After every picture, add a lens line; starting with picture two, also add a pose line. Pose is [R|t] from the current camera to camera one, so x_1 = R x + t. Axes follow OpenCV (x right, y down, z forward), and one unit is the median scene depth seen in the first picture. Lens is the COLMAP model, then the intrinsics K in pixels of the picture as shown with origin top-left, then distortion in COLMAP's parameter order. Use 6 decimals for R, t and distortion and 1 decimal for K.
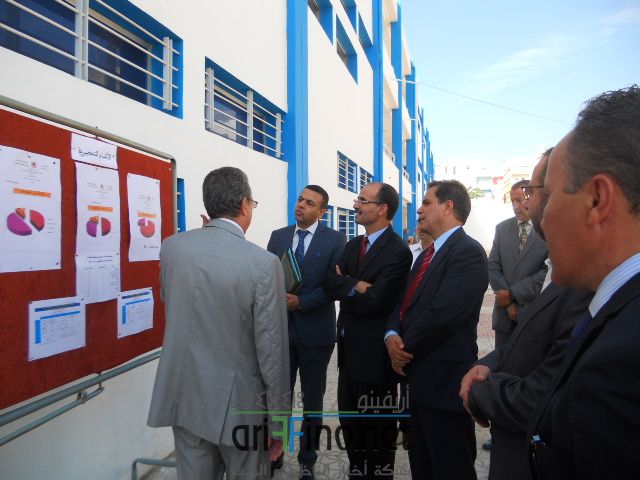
lens RADIAL K [[482.9, 0, 320.8], [0, 482.9, 237.7], [0, 0, 1]] dist [-0.061164, 0.021801]
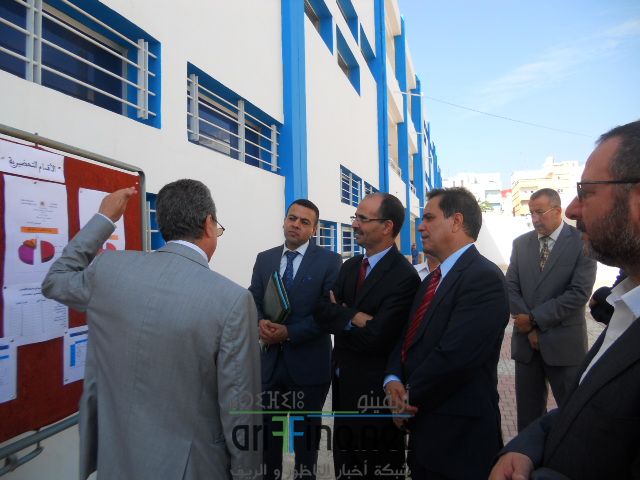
lens RADIAL K [[482.9, 0, 324.7], [0, 482.9, 236.0], [0, 0, 1]] dist [-0.061164, 0.021801]
pose [[0.999802, -0.017082, -0.010222, 0.033879], [0.016690, 0.999168, -0.037213, -0.008511], [0.010849, 0.037035, 0.999255, 0.132449]]
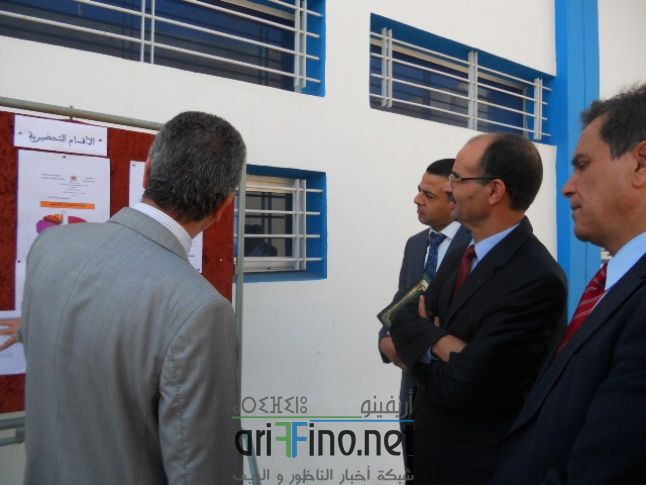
lens RADIAL K [[487.4, 0, 325.2], [0, 487.4, 242.8], [0, 0, 1]] dist [-0.061164, 0.021801]
pose [[0.737210, 0.002261, -0.675659, 0.307410], [-0.019660, 0.999643, -0.018106, 0.006719], [0.675377, 0.026632, 0.736992, 0.522308]]
